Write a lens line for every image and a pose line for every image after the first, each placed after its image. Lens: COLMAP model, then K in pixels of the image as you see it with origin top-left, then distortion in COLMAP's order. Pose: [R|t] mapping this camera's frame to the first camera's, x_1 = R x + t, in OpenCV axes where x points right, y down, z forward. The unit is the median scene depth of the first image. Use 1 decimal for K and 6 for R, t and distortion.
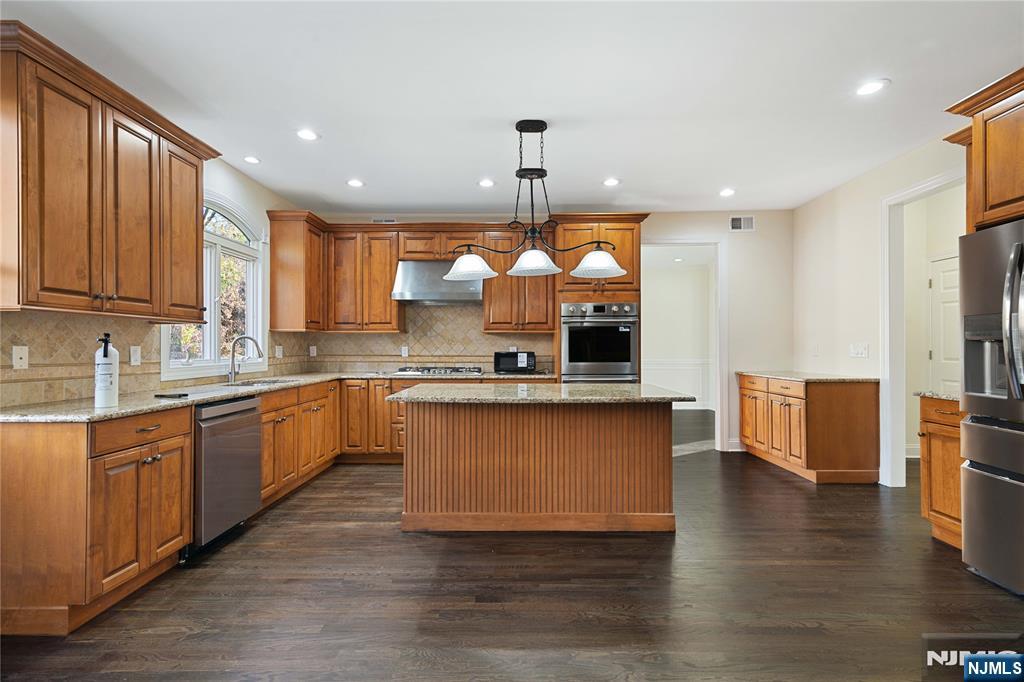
lens RADIAL K [[459.0, 0, 514.8], [0, 459.0, 345.0], [0, 0, 1]] dist [0.002584, 0.000360]
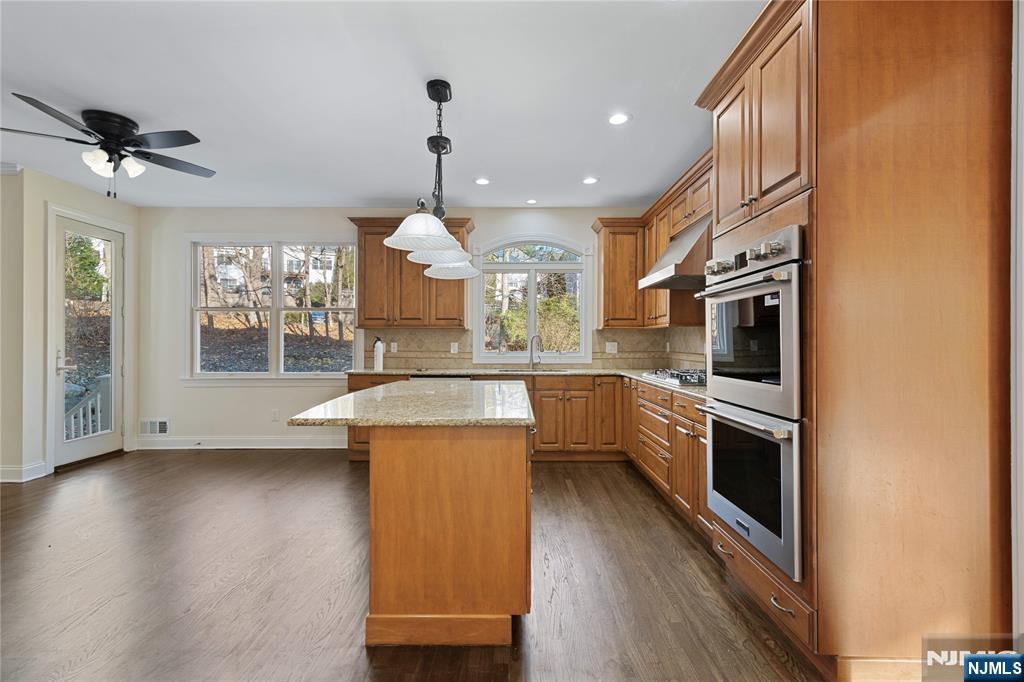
lens RADIAL K [[461.9, 0, 512.0], [0, 461.9, 341.0], [0, 0, 1]] dist [0.007557, 0.000471]
pose [[0.002602, -0.000290, -0.999997, 0.978577], [0.003357, 0.999994, -0.000281, -0.001705], [0.999991, -0.003357, 0.002603, 1.221108]]
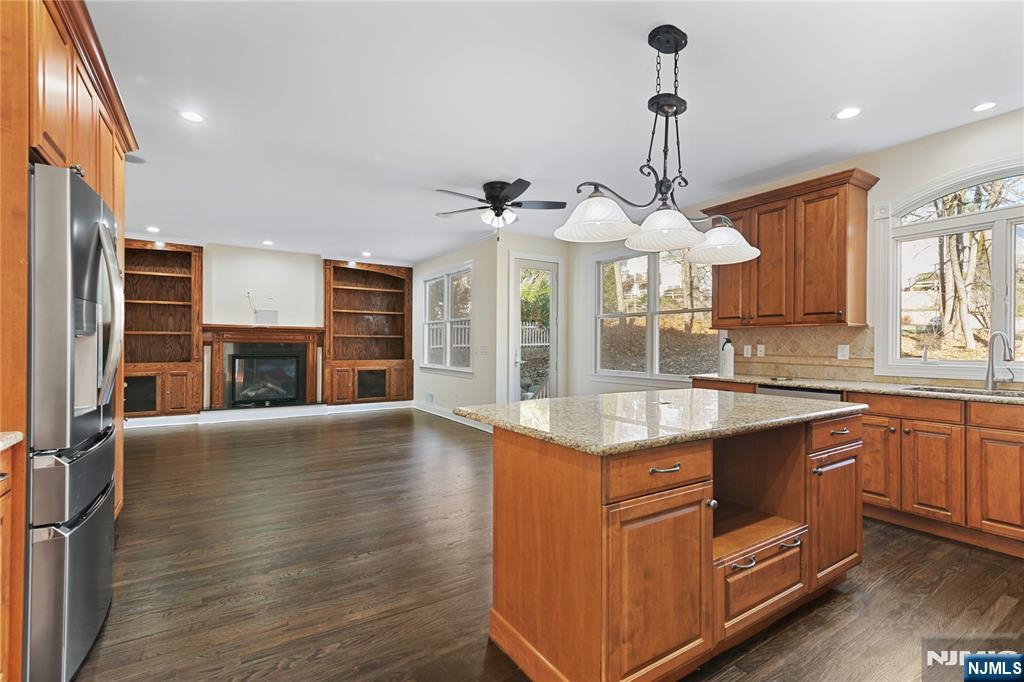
lens RADIAL K [[459.0, 0, 514.8], [0, 459.0, 345.0], [0, 0, 1]] dist [0.002584, 0.000360]
pose [[-0.834384, 0.001179, -0.551182, 0.678354], [0.002554, 0.999995, -0.001727, 0.003008], [0.551178, -0.002849, -0.834383, 1.577316]]
